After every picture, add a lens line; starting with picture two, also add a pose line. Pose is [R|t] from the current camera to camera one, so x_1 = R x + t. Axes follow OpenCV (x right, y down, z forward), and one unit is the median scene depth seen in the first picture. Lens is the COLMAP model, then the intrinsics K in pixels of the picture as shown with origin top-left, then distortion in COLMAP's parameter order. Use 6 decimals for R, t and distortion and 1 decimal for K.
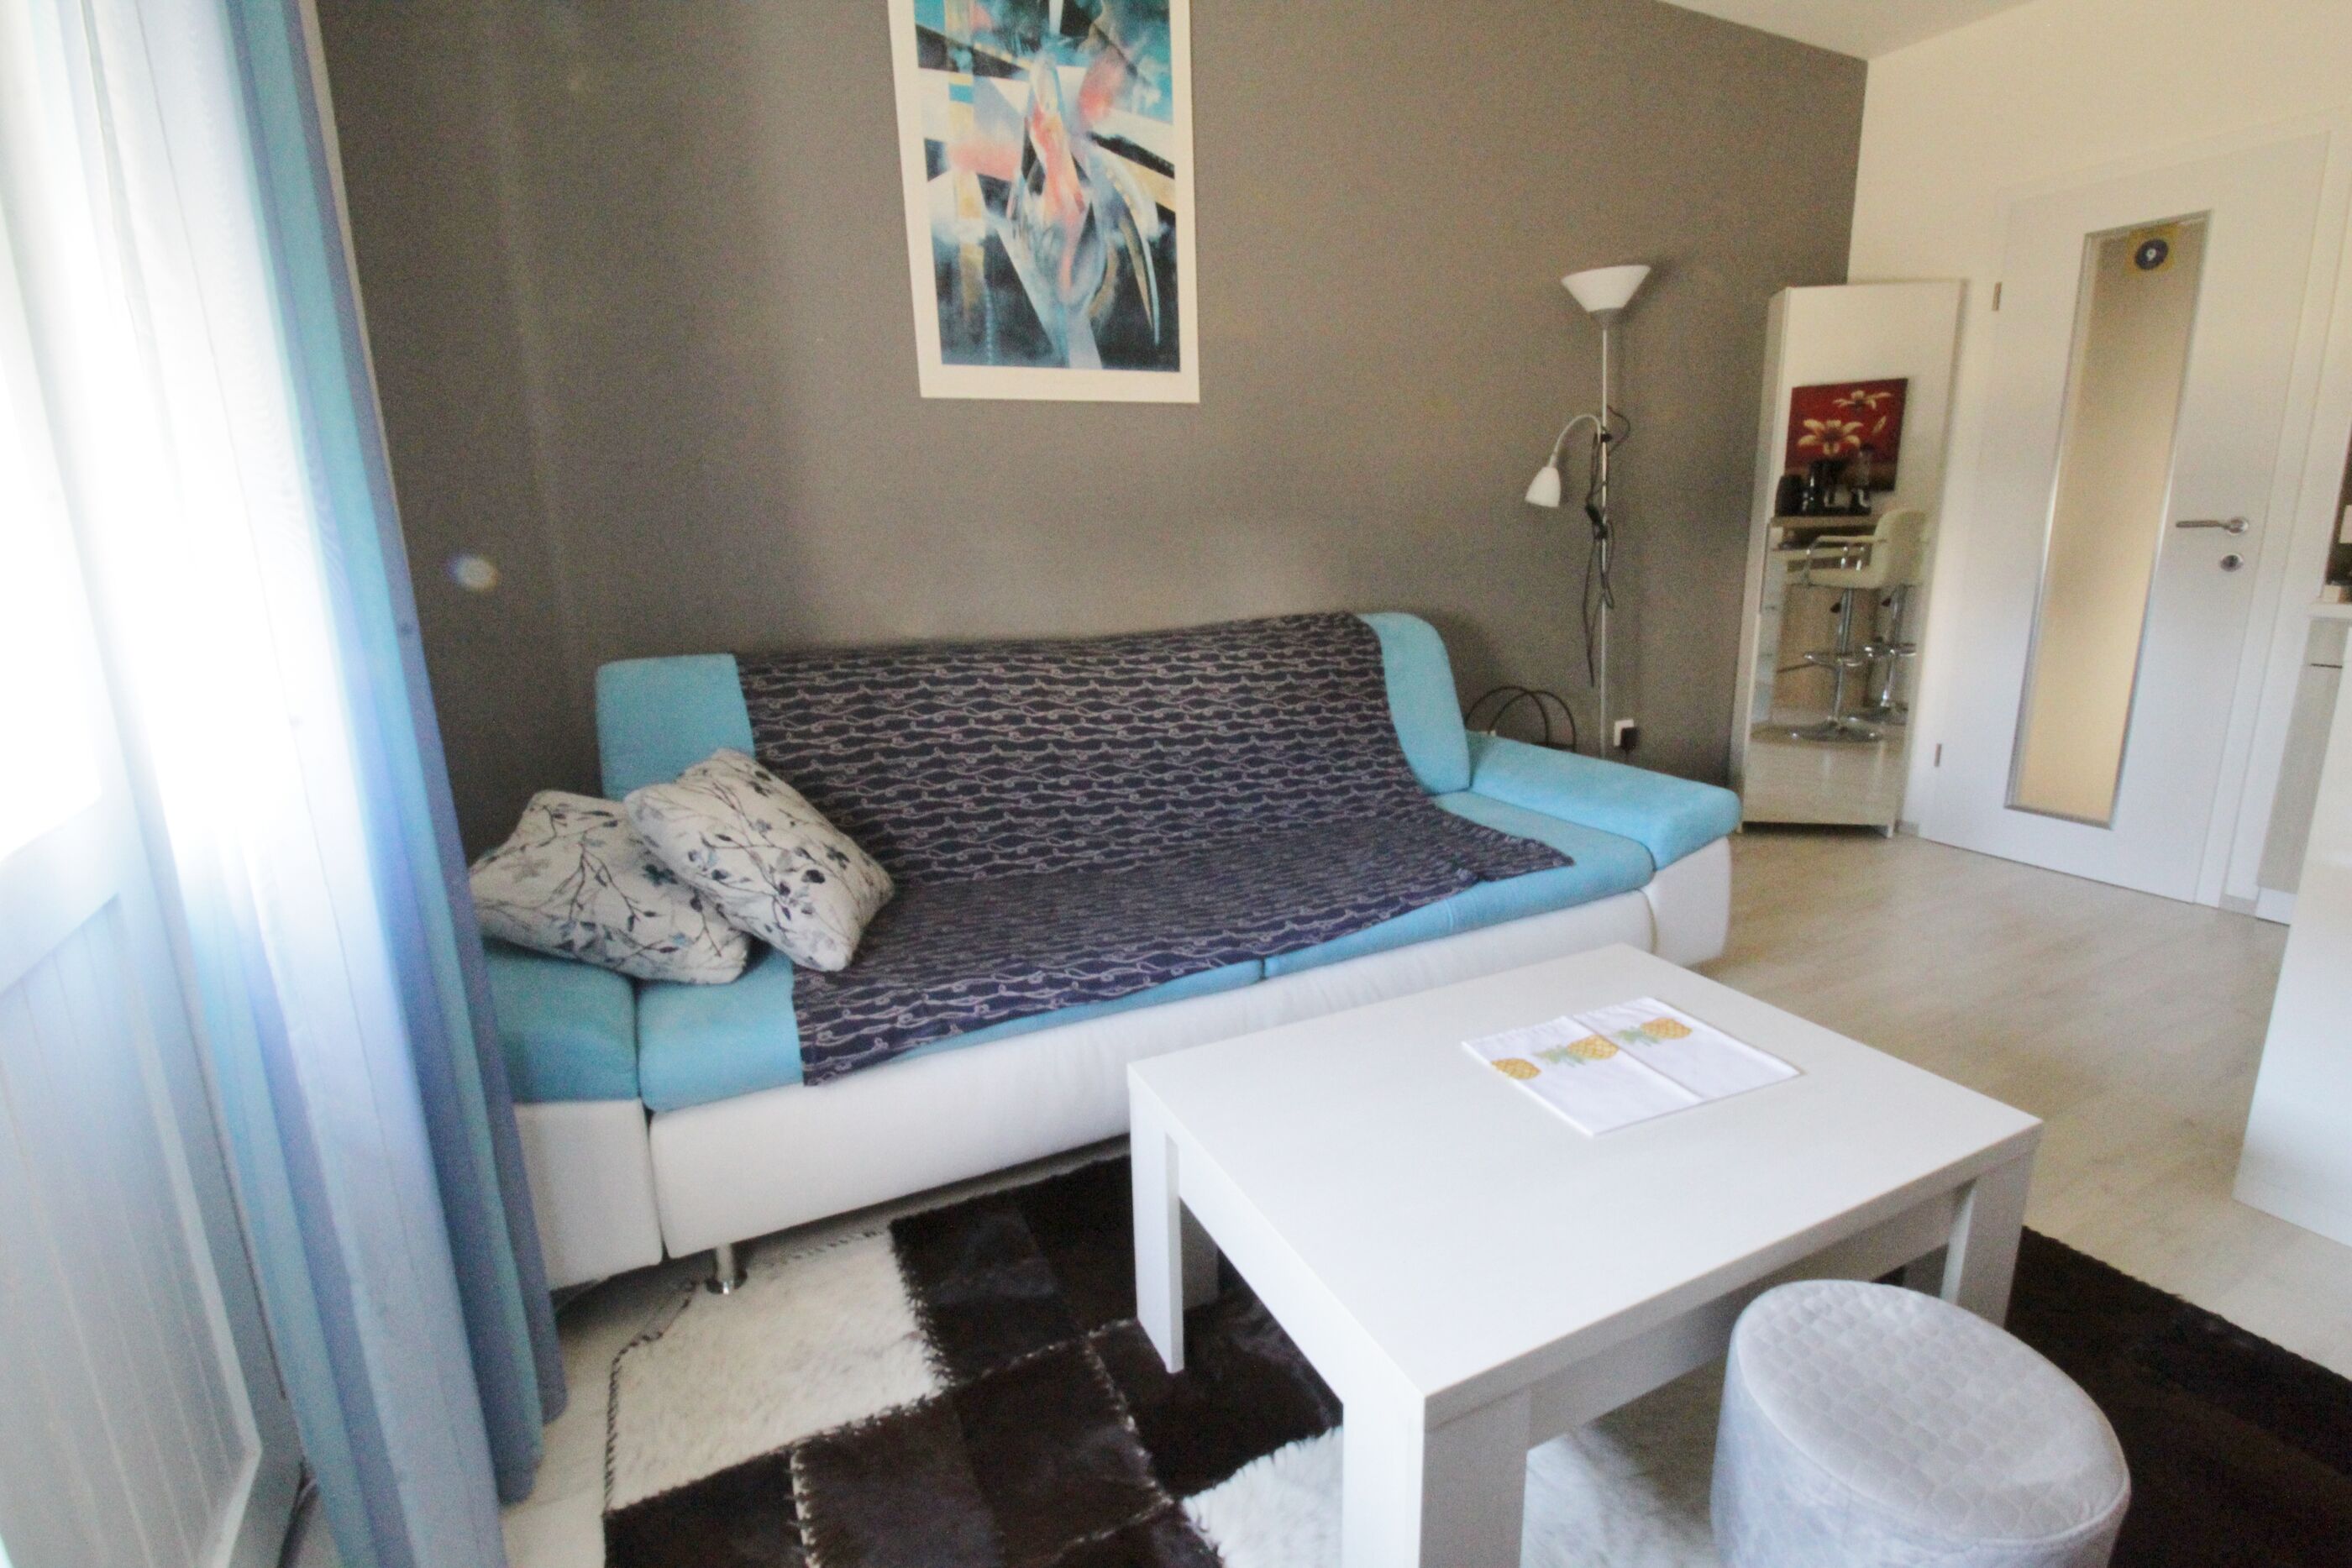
lens RADIAL K [[1096.0, 0, 1212.2], [0, 1096.0, 780.1], [0, 0, 1]] dist [-0.001528, -0.012308]
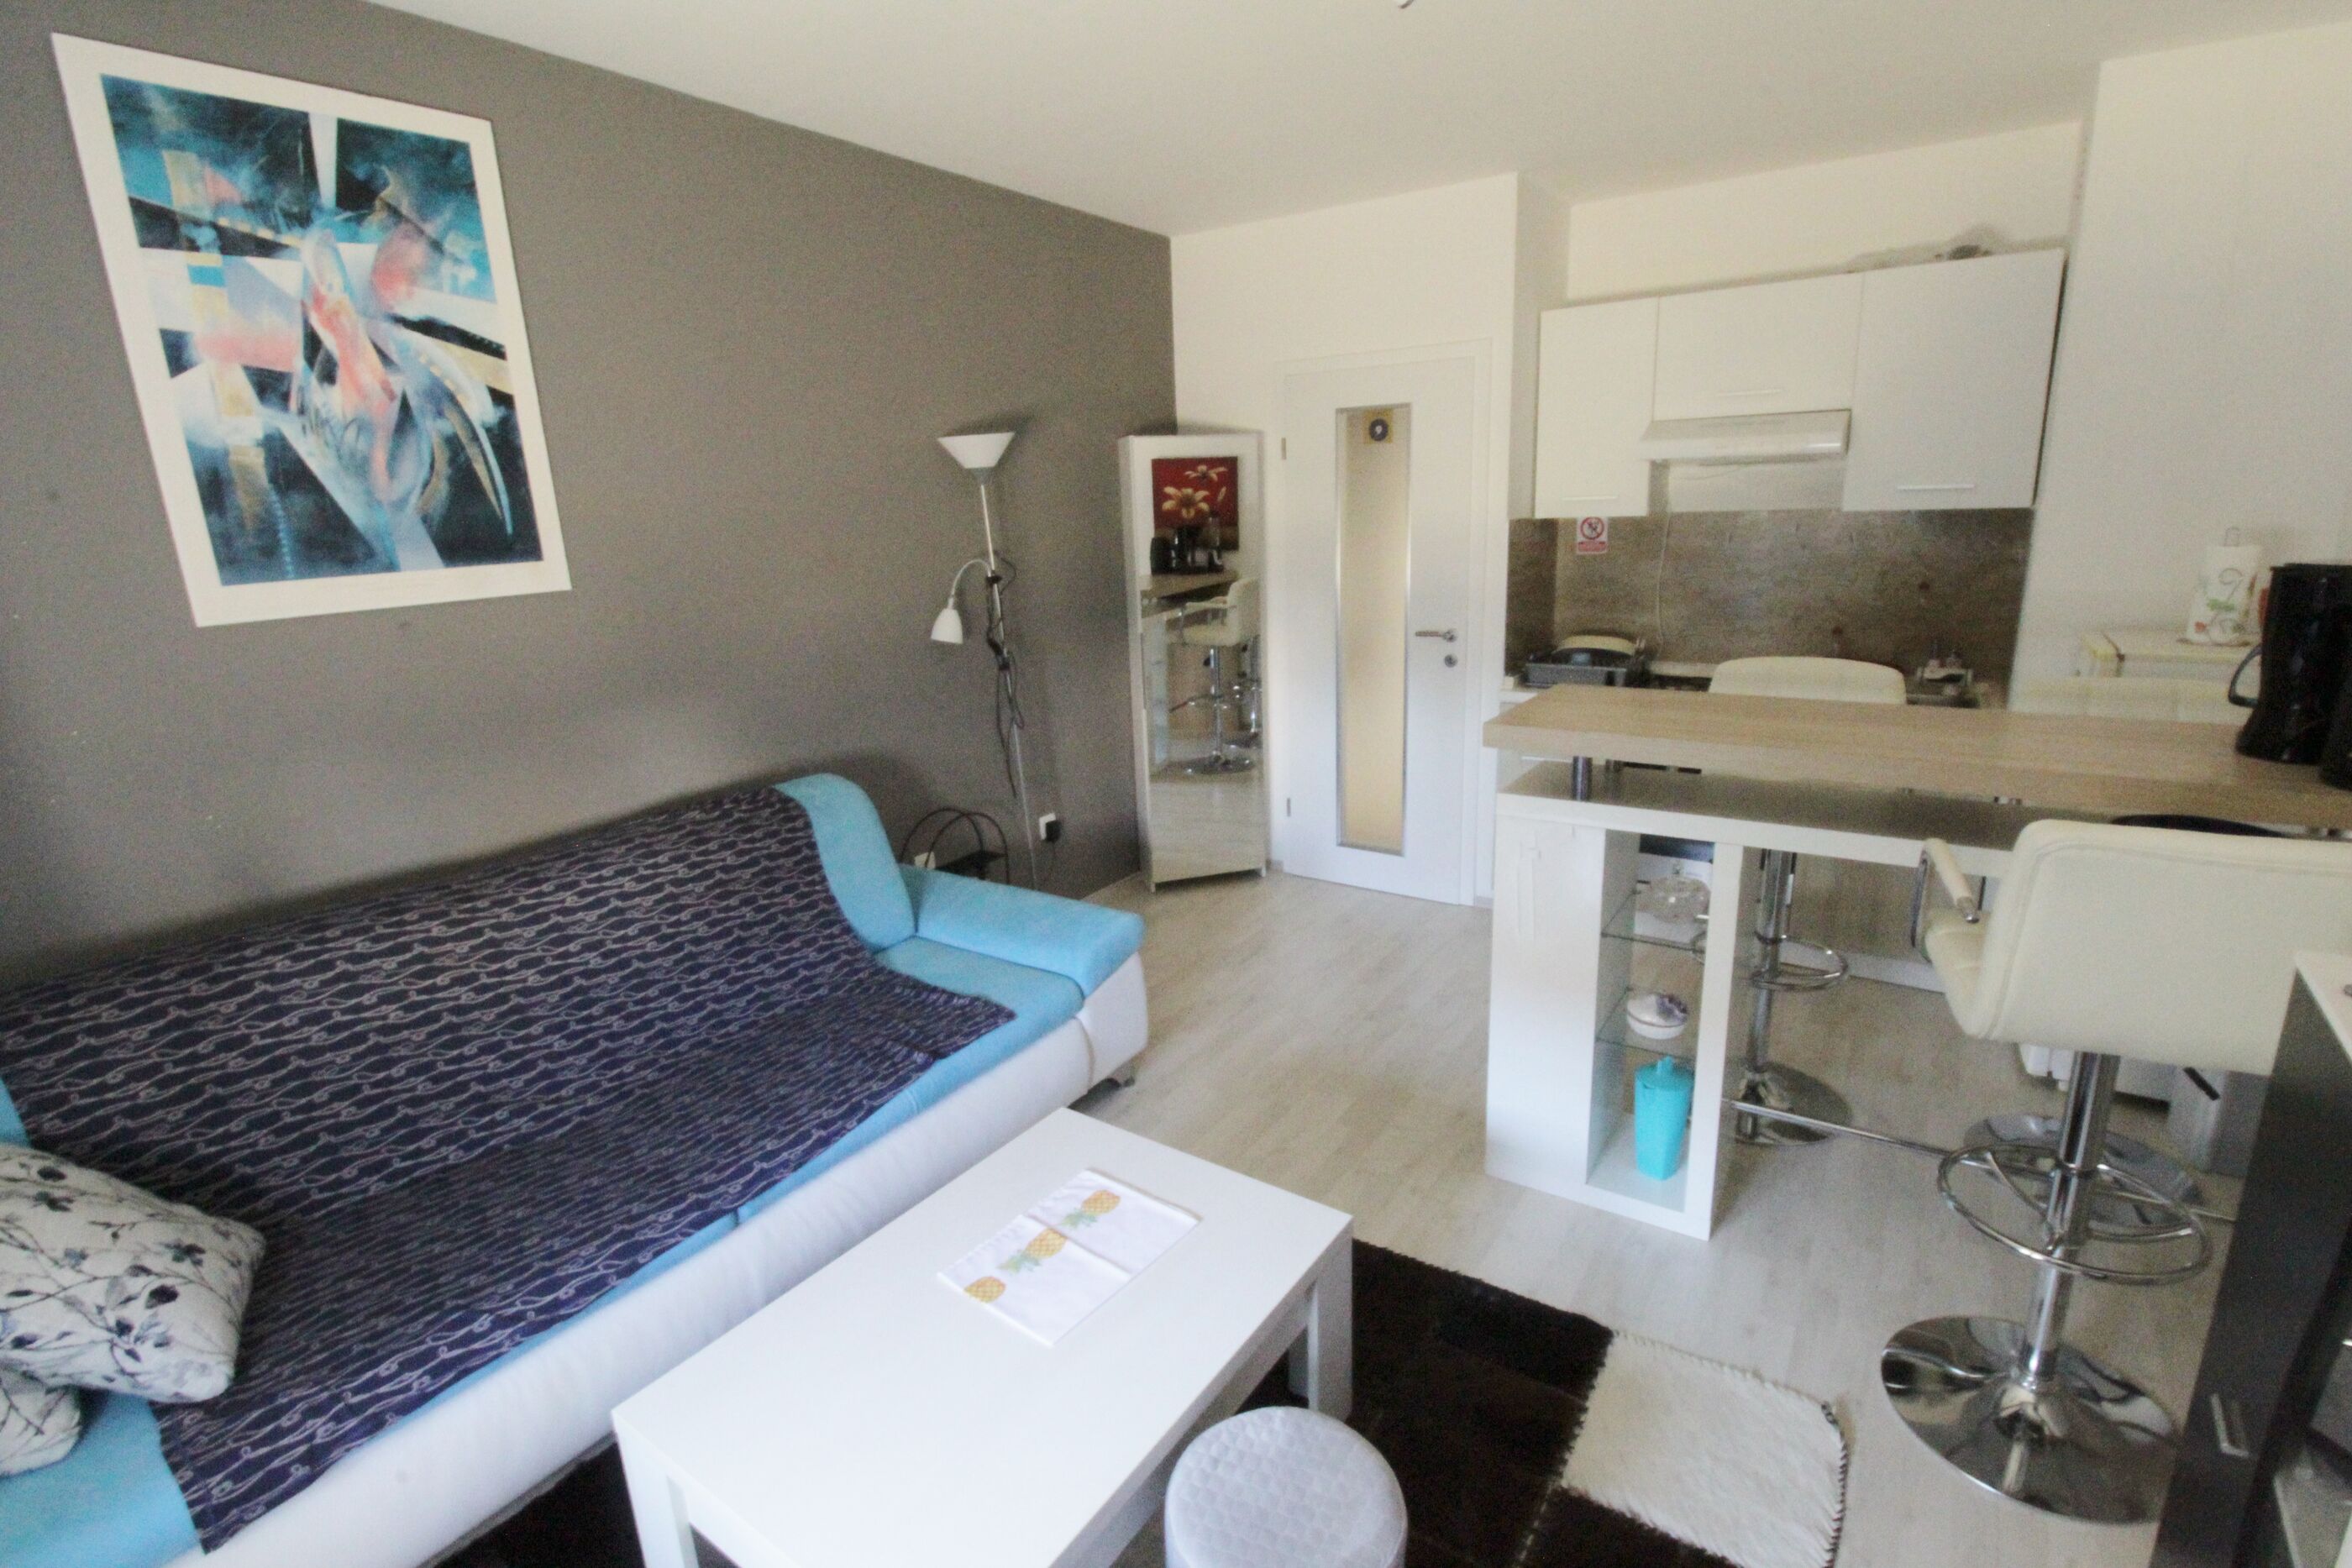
lens RADIAL K [[1096.0, 0, 1213.5], [0, 1096.0, 785.4], [0, 0, 1]] dist [-0.001528, -0.012308]
pose [[0.872114, -0.130842, 0.471484, 0.004980], [0.124766, 0.991197, 0.044285, -0.170720], [-0.473128, 0.020203, 0.880762, -0.091828]]
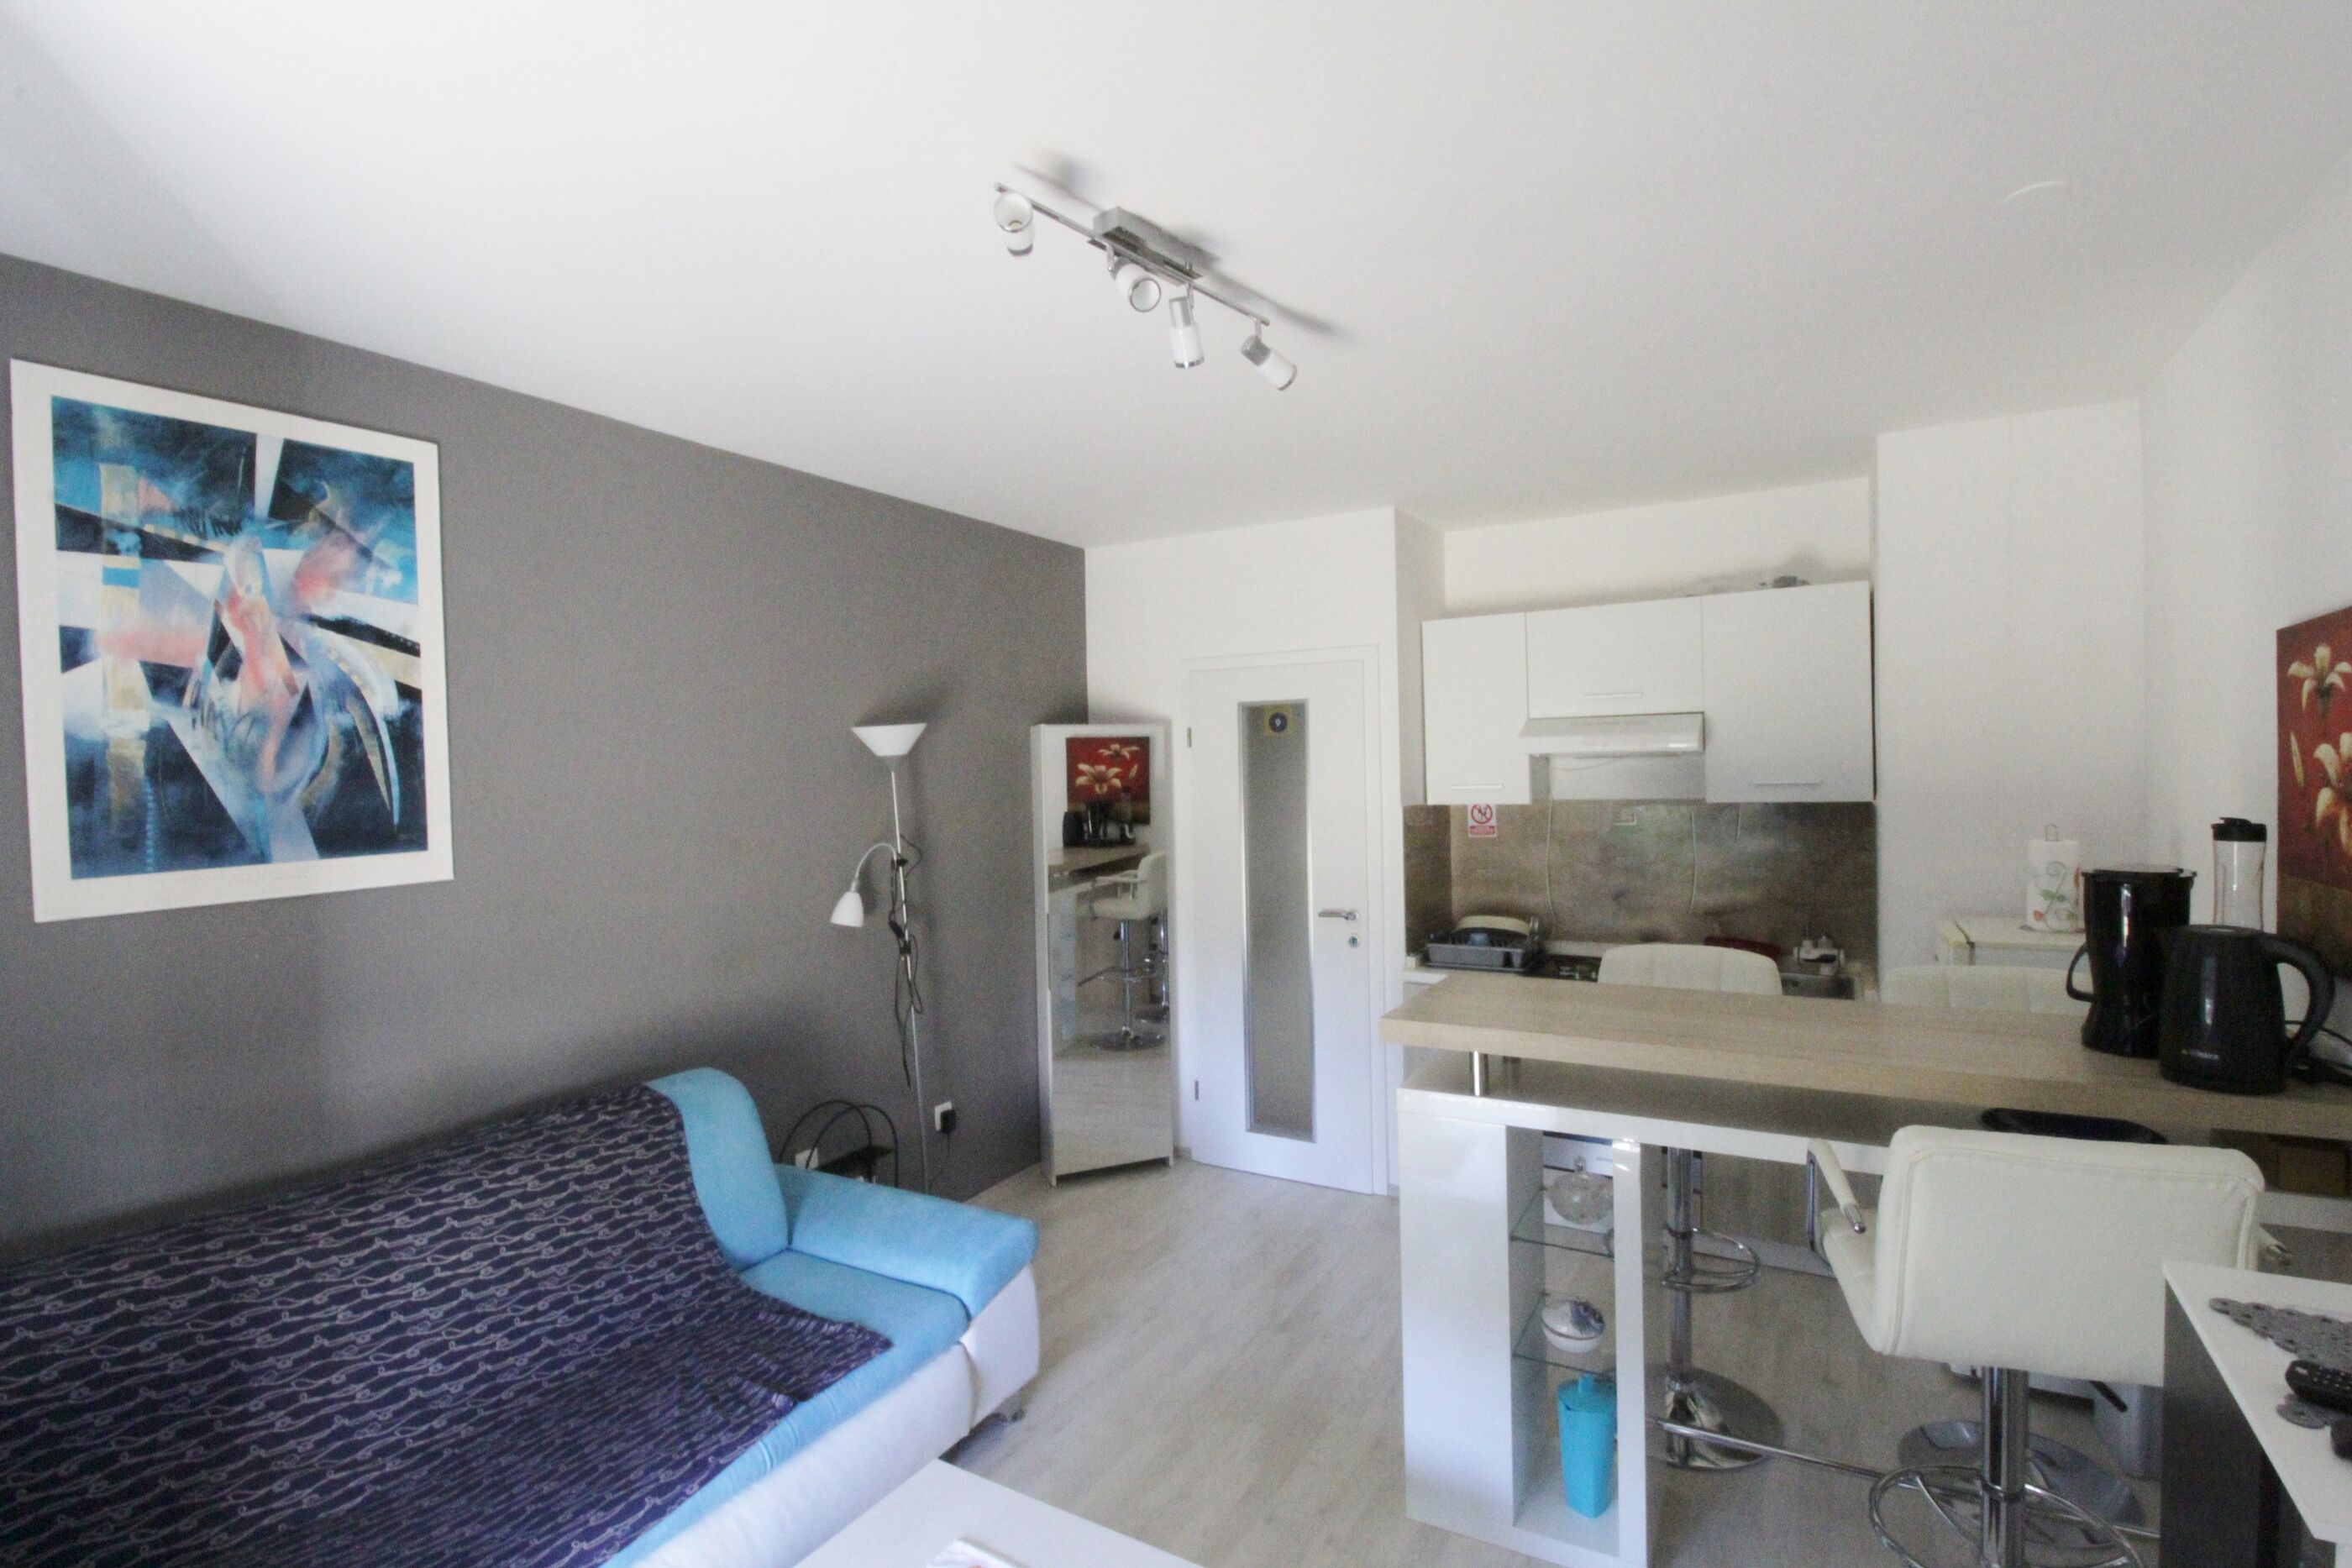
lens RADIAL K [[1096.0, 0, 1215.1], [0, 1096.0, 782.7], [0, 0, 1]] dist [-0.001528, -0.012308]
pose [[0.832110, -0.007128, 0.554565, 0.014130], [0.130385, 0.974407, -0.183116, -0.195846], [-0.539066, 0.224679, 0.811743, -0.112301]]
